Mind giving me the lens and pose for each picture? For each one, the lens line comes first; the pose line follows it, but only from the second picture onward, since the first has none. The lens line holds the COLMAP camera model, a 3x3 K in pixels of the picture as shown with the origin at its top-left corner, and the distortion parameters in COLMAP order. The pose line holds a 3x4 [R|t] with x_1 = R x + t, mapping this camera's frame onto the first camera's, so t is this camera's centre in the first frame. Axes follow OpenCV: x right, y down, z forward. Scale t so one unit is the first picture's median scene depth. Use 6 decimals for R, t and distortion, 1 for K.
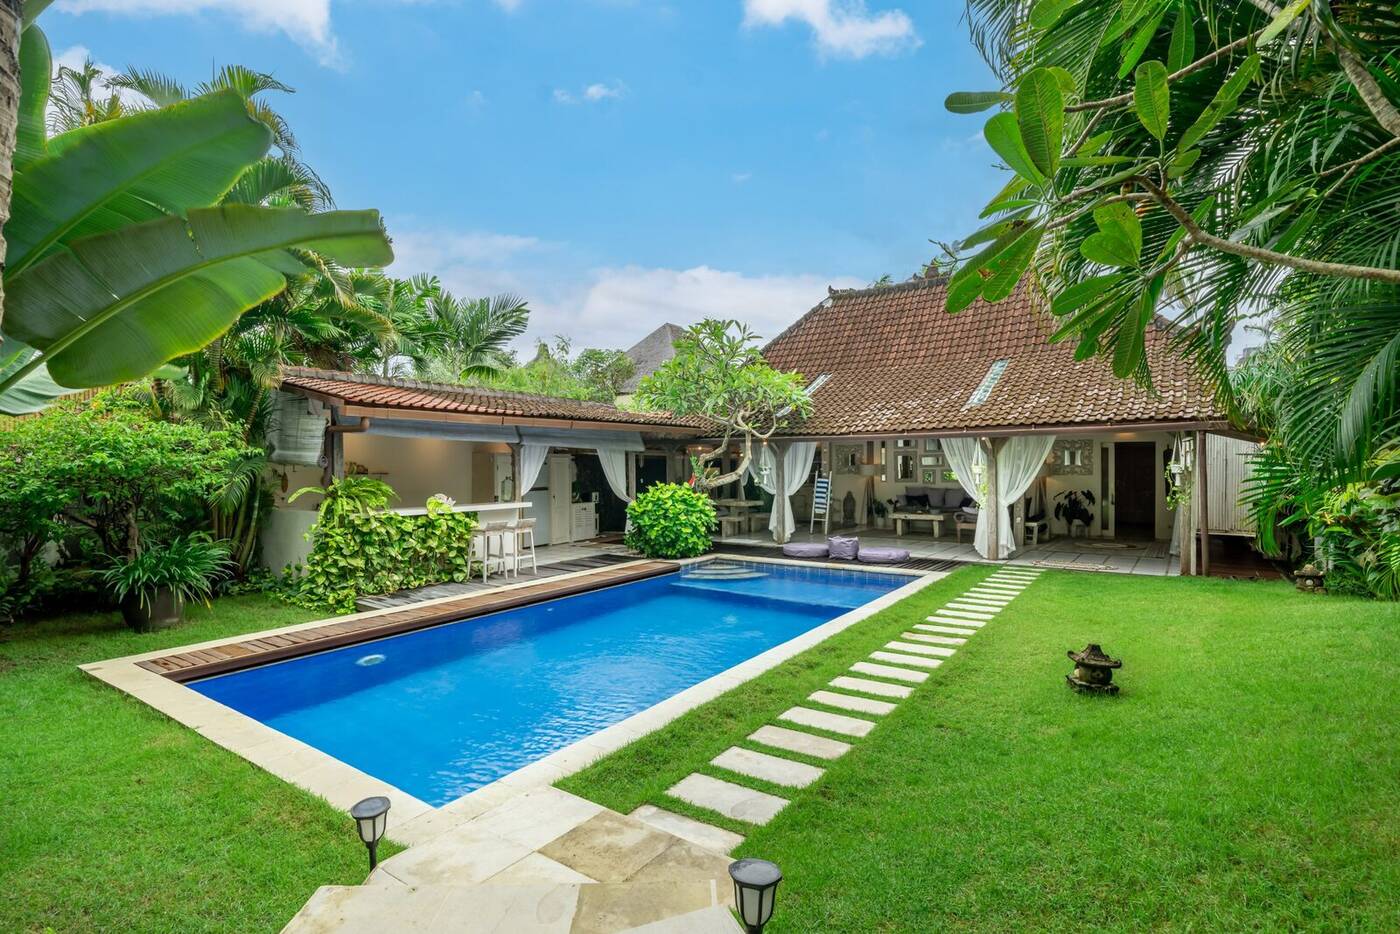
lens RADIAL K [[689.2, 0, 687.2], [0, 689.2, 465.8], [0, 0, 1]] dist [-0.001994, -0.001524]
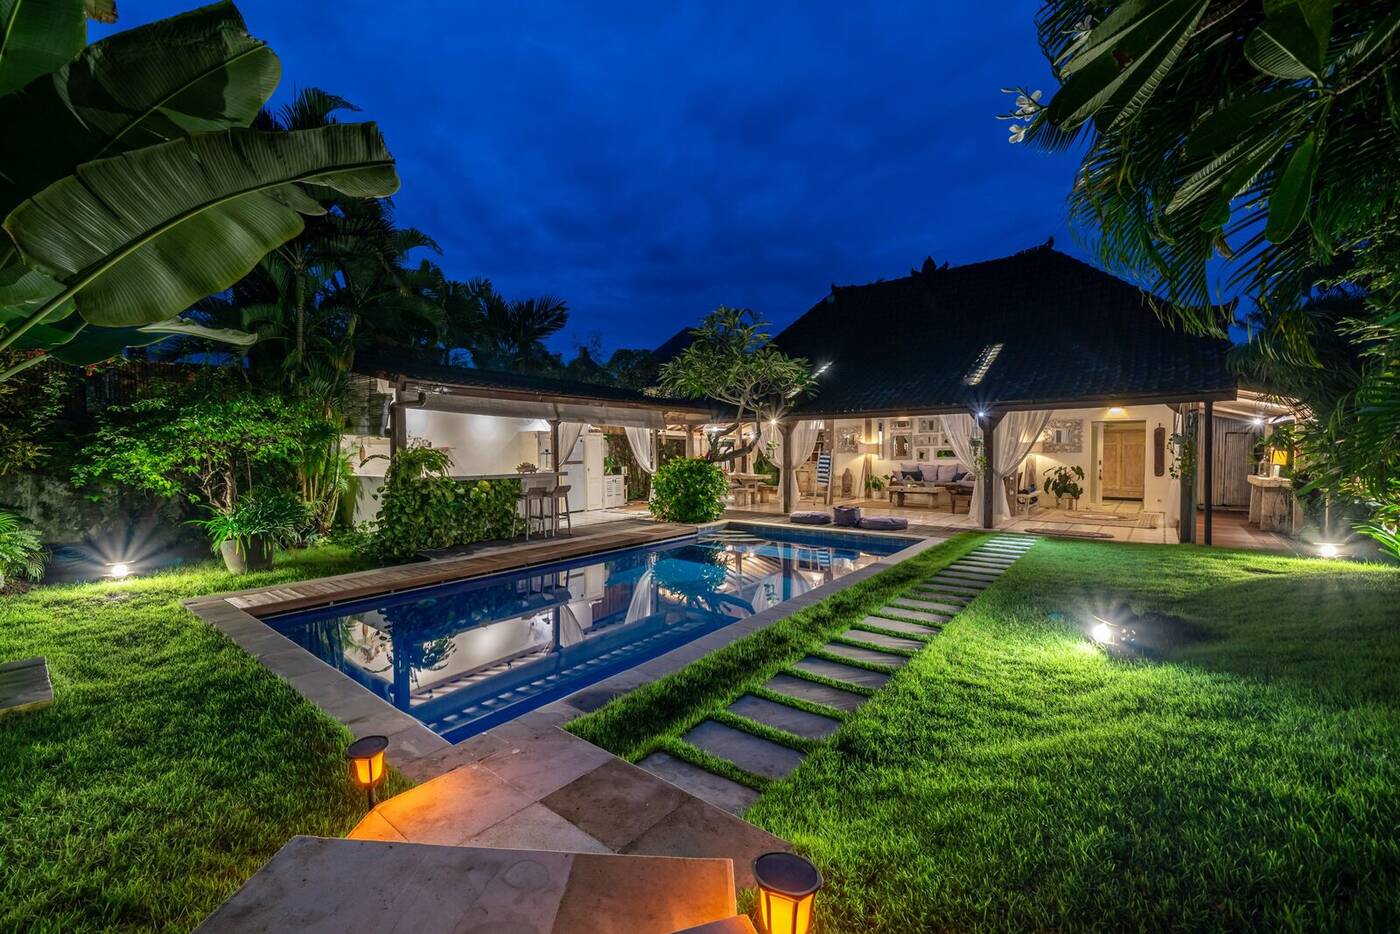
lens RADIAL K [[578.1, 0, 648.7], [0, 578.1, 462.0], [0, 0, 1]] dist [-0.006959, -0.000076]
pose [[0.995395, 0.003497, -0.095791, 0.000883], [-0.001731, 0.999827, 0.018511, 0.017162], [0.095839, -0.018260, 0.995229, 0.050170]]
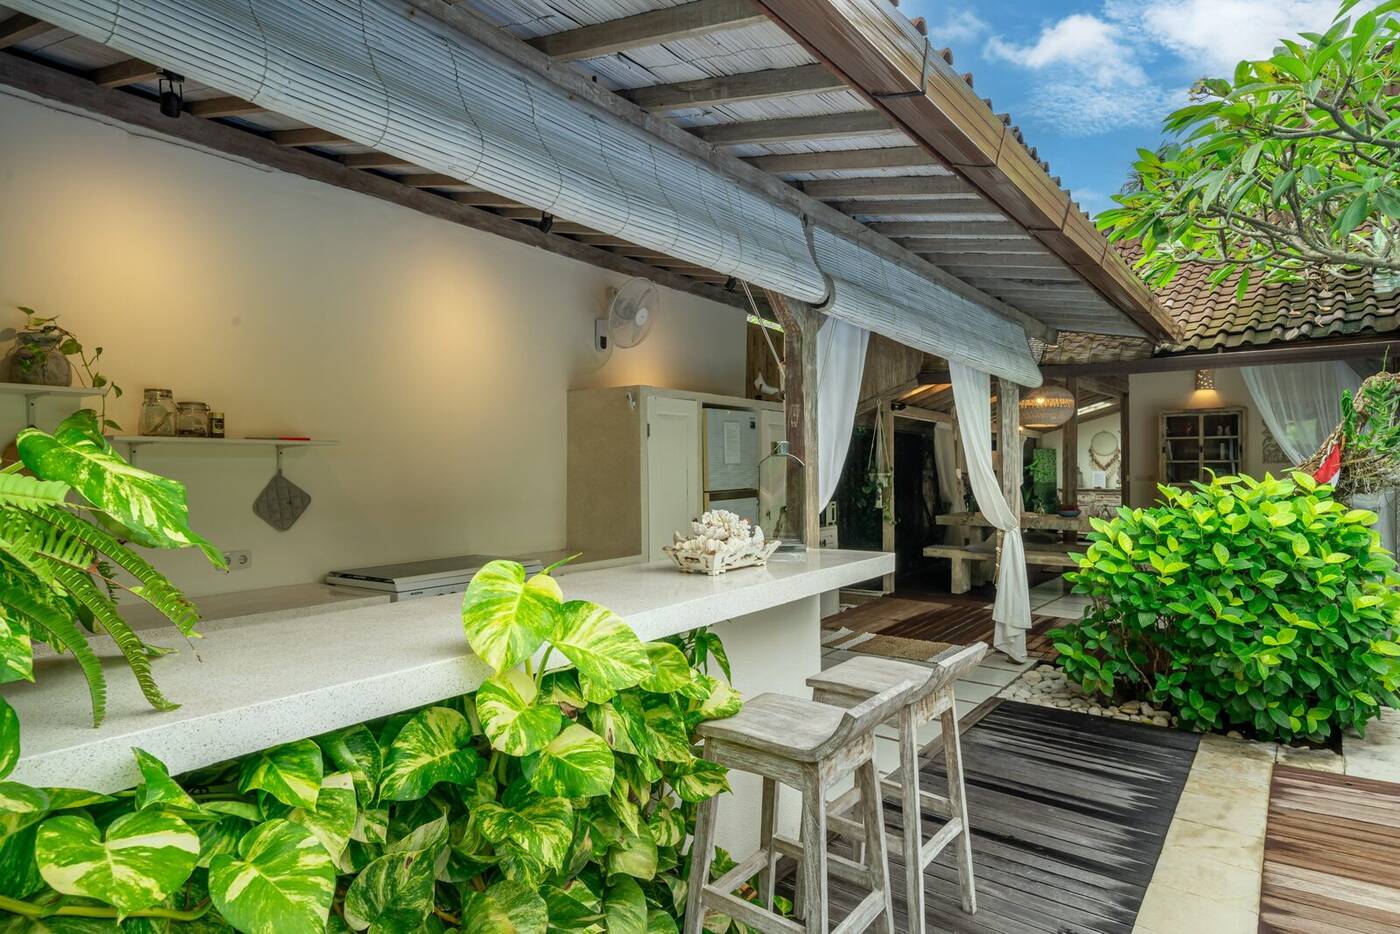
lens RADIAL K [[793.5, 0, 689.9], [0, 793.5, 464.1], [0, 0, 1]] dist [0.023439, 0.000448]
pose [[0.998767, -0.001086, -0.049634, -0.257858], [0.000961, 0.999996, -0.002557, 0.022157], [0.049636, 0.002506, 0.998764, 0.670402]]
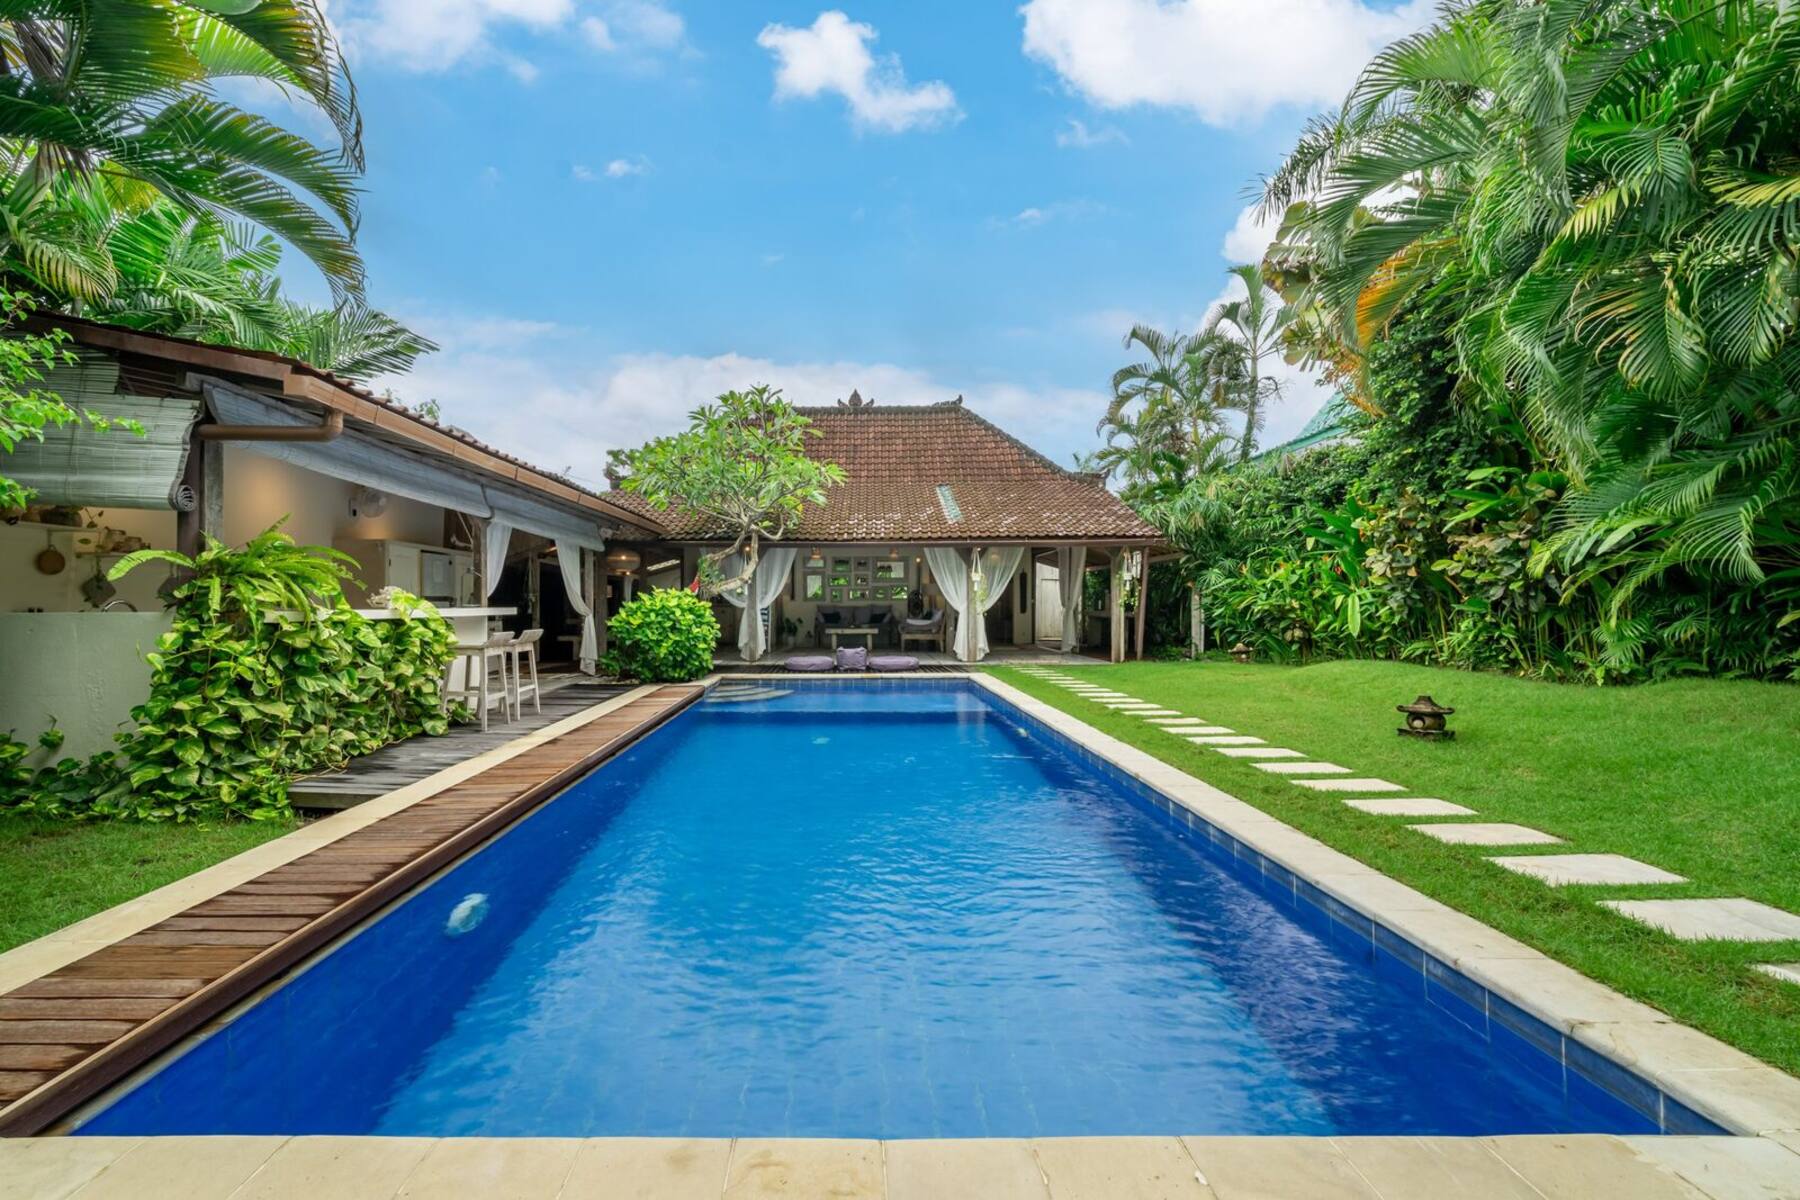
lens RADIAL K [[640.1, 0, 855.7], [0, 640.1, 598.0], [0, 0, 1]] dist [-0.006459, -0.000067]
pose [[0.812037, 0.008279, 0.583548, -0.293733], [-0.001584, 0.999927, -0.011982, 0.046553], [-0.583604, 0.008806, 0.811991, 0.281380]]
